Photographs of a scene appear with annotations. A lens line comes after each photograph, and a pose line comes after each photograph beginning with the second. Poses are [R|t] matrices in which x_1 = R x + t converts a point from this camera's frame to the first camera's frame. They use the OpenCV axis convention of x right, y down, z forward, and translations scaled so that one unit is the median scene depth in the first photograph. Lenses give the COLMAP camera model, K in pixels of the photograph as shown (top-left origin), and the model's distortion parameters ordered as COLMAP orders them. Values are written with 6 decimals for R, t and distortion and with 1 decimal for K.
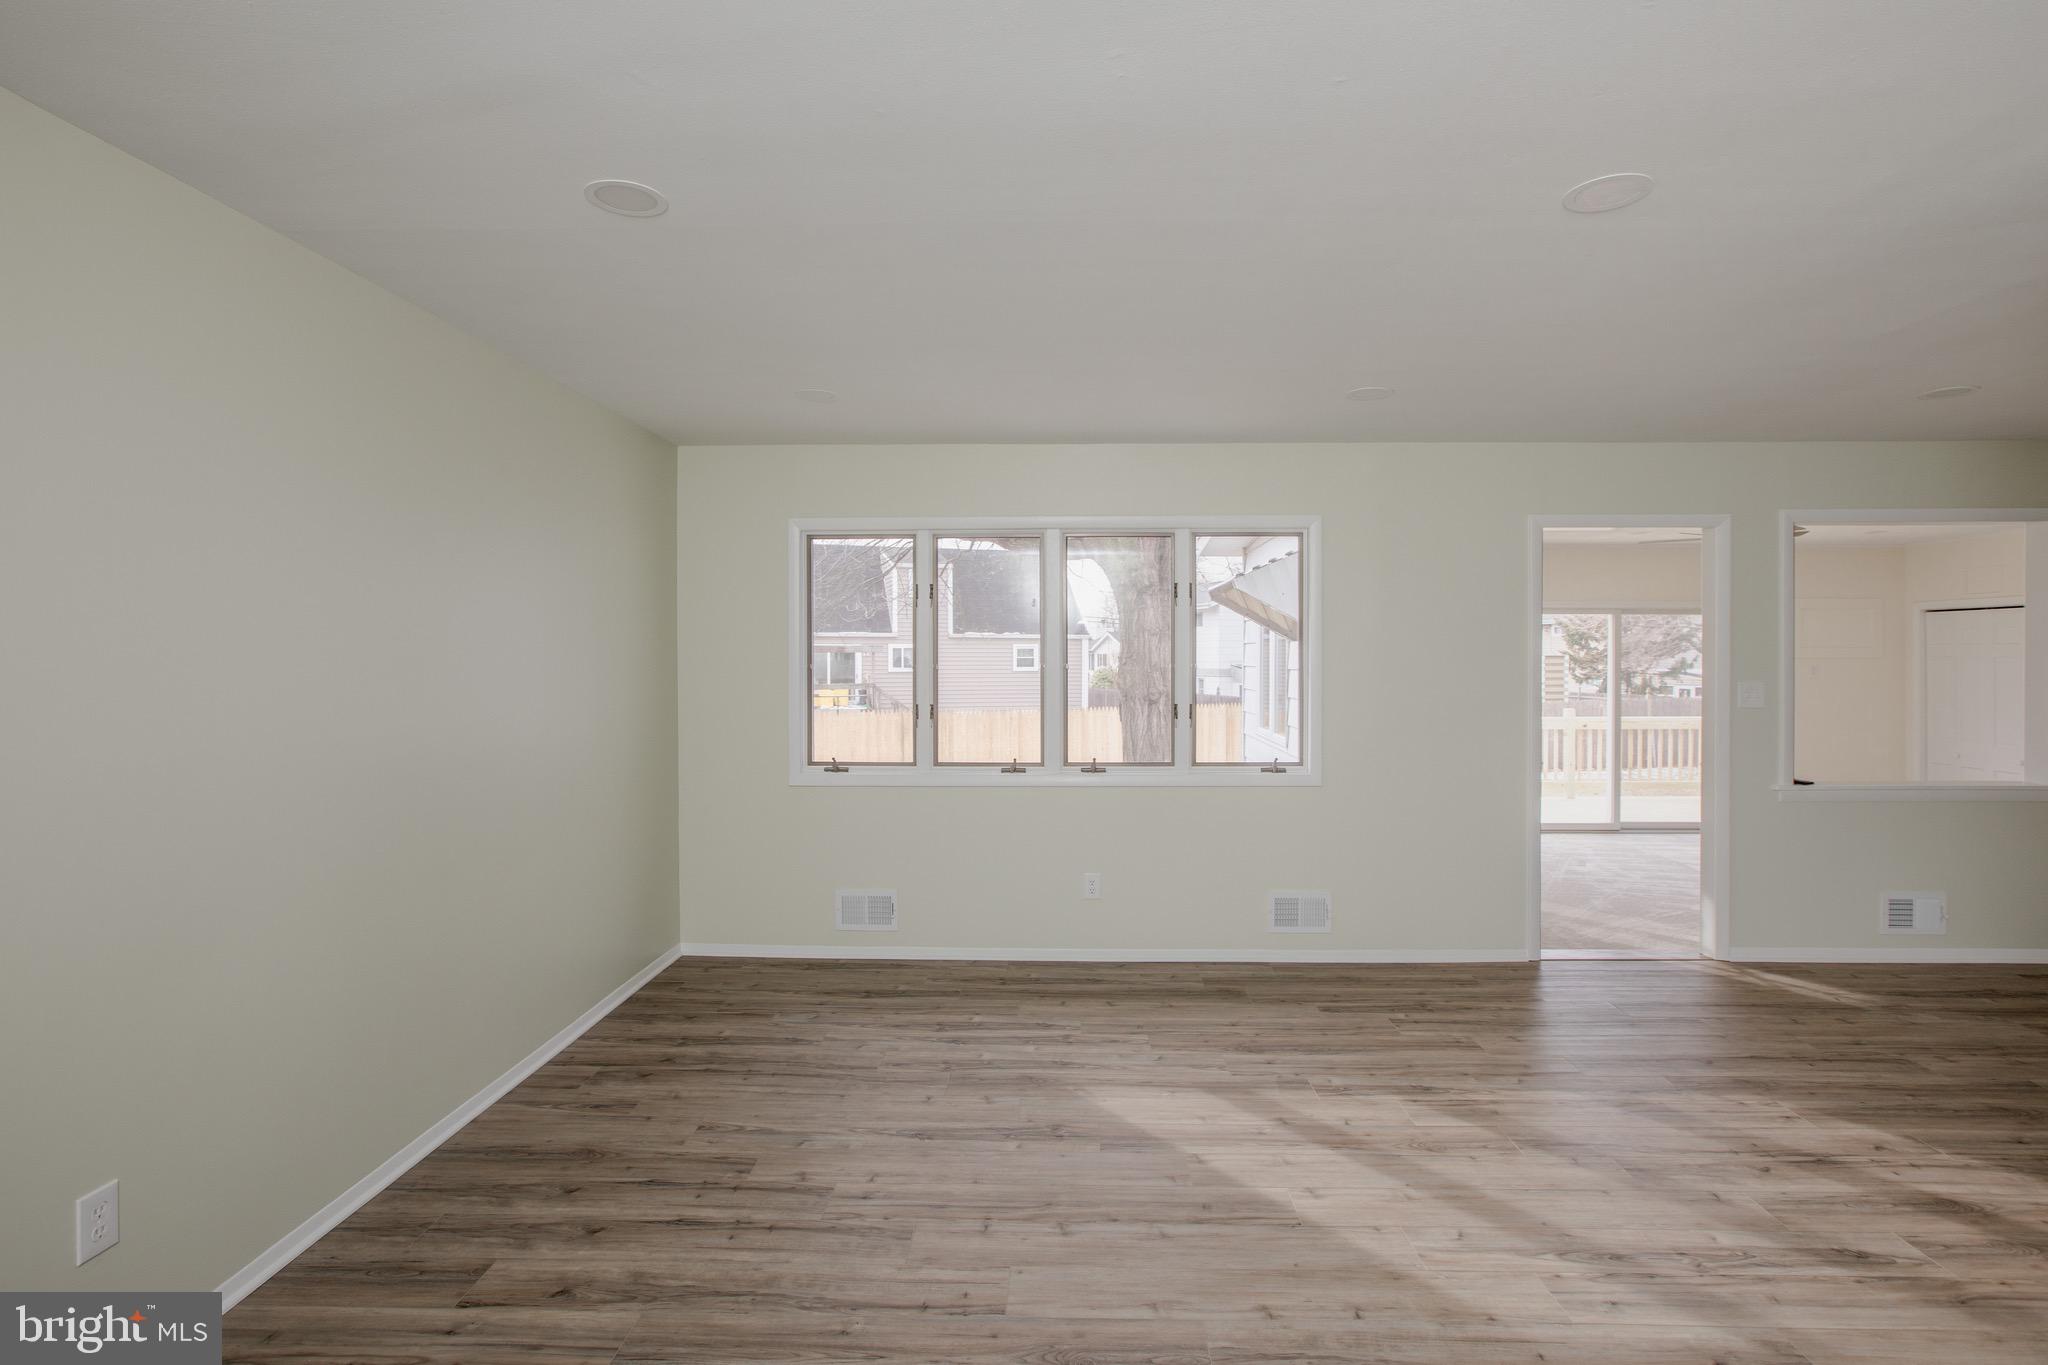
lens RADIAL K [[943.2, 0, 1035.1], [0, 943.2, 659.3], [0, 0, 1]] dist [-0.047939, 0.015106]
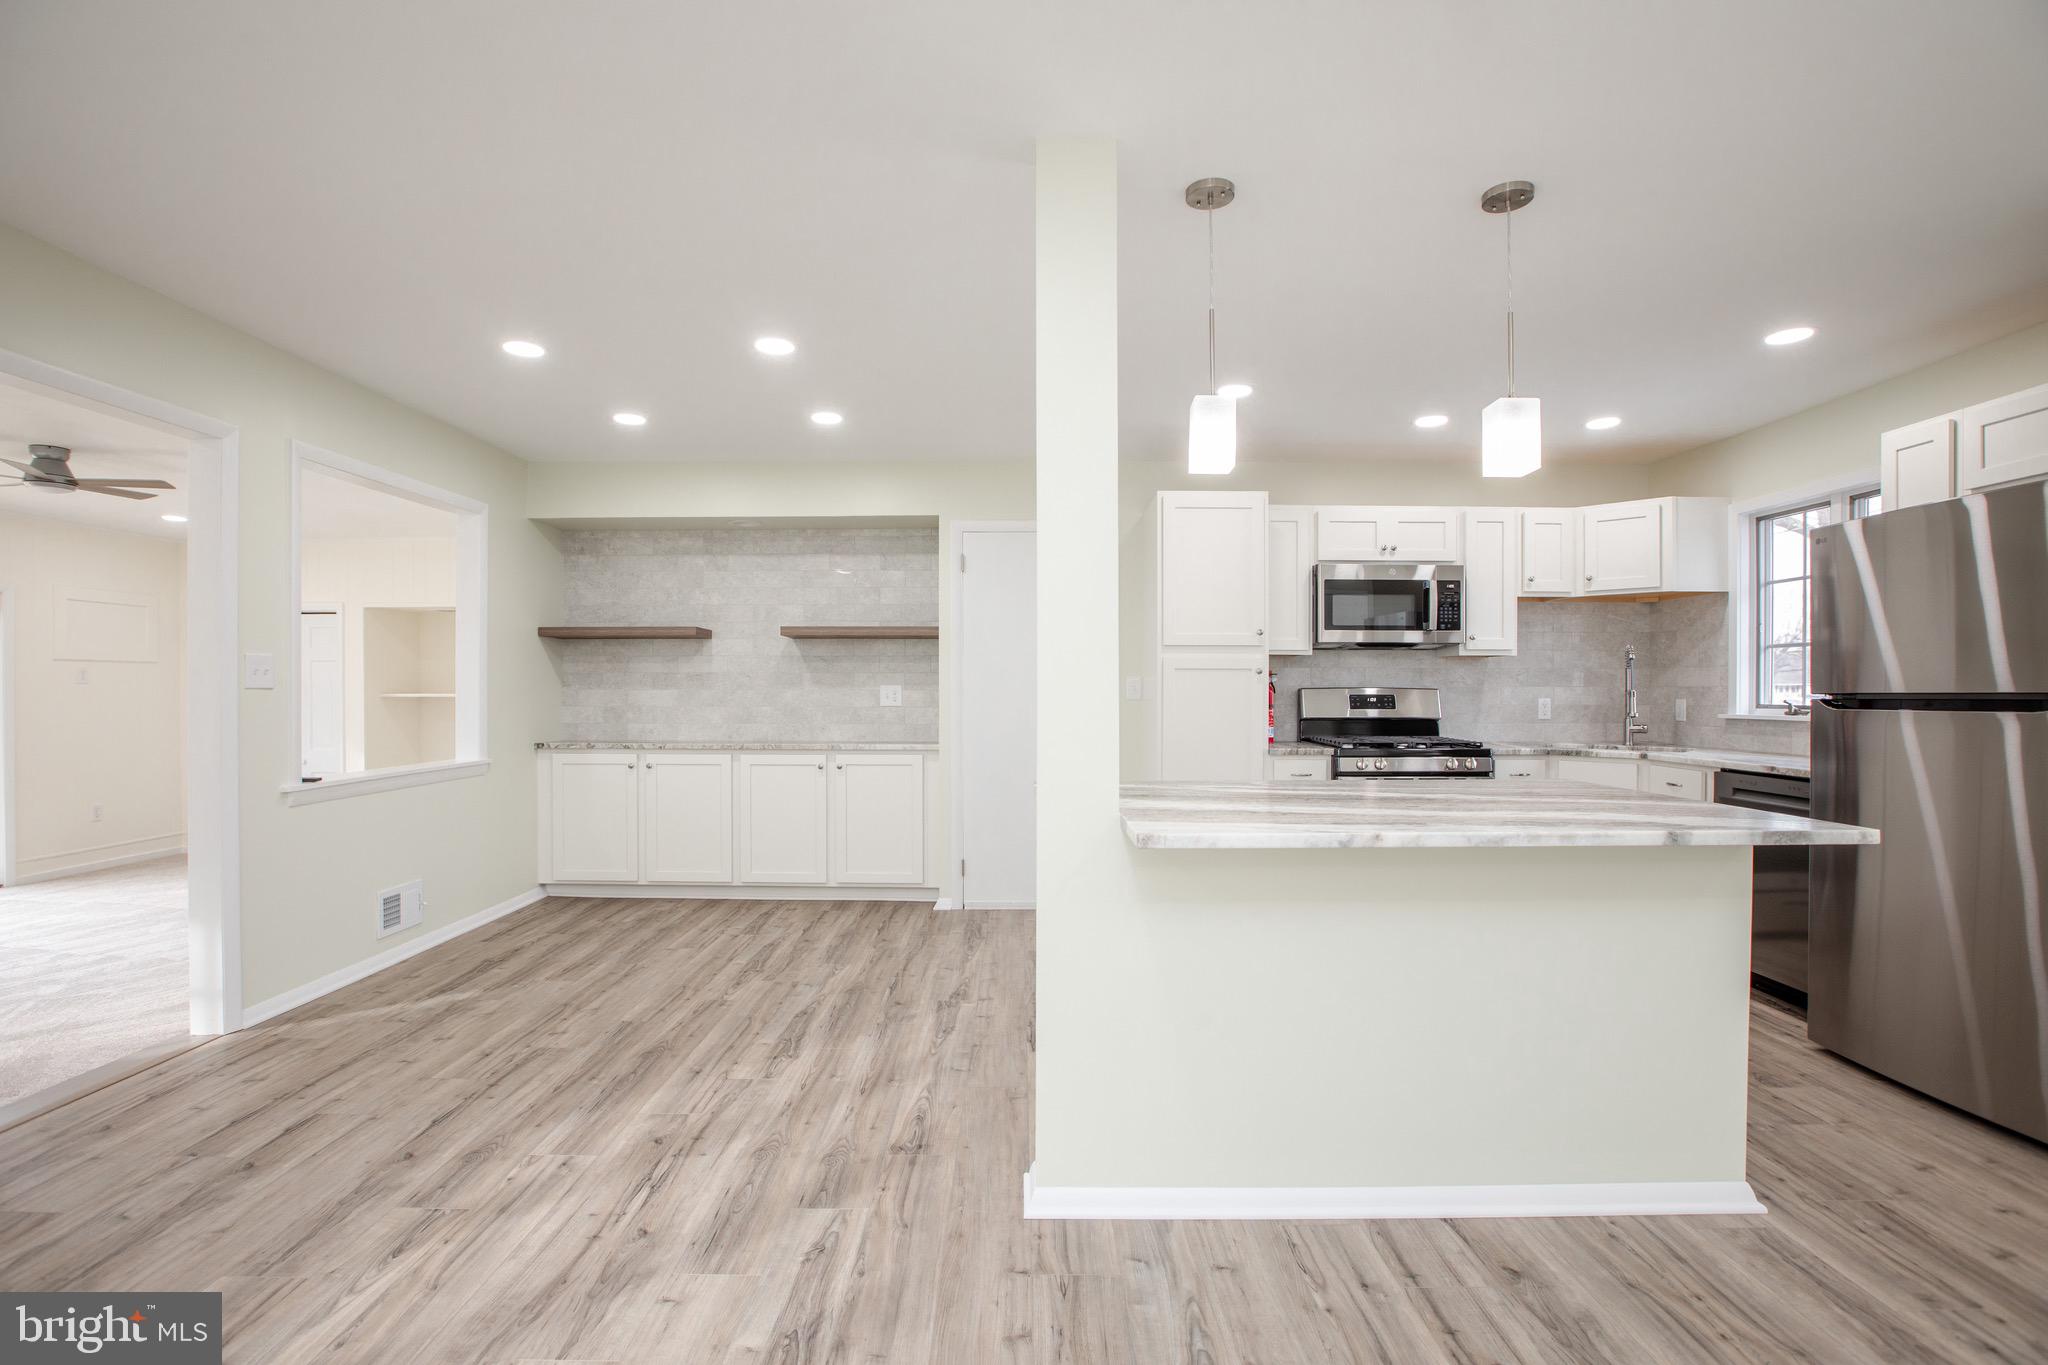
lens RADIAL K [[943.2, 0, 1009.1], [0, 943.2, 689.4], [0, 0, 1]] dist [-0.047939, 0.015106]
pose [[-0.028230, 0.000819, 0.999601, -0.000272], [-0.007681, 0.999970, -0.001036, 0.065240], [-0.999572, -0.007707, -0.028223, 0.510457]]
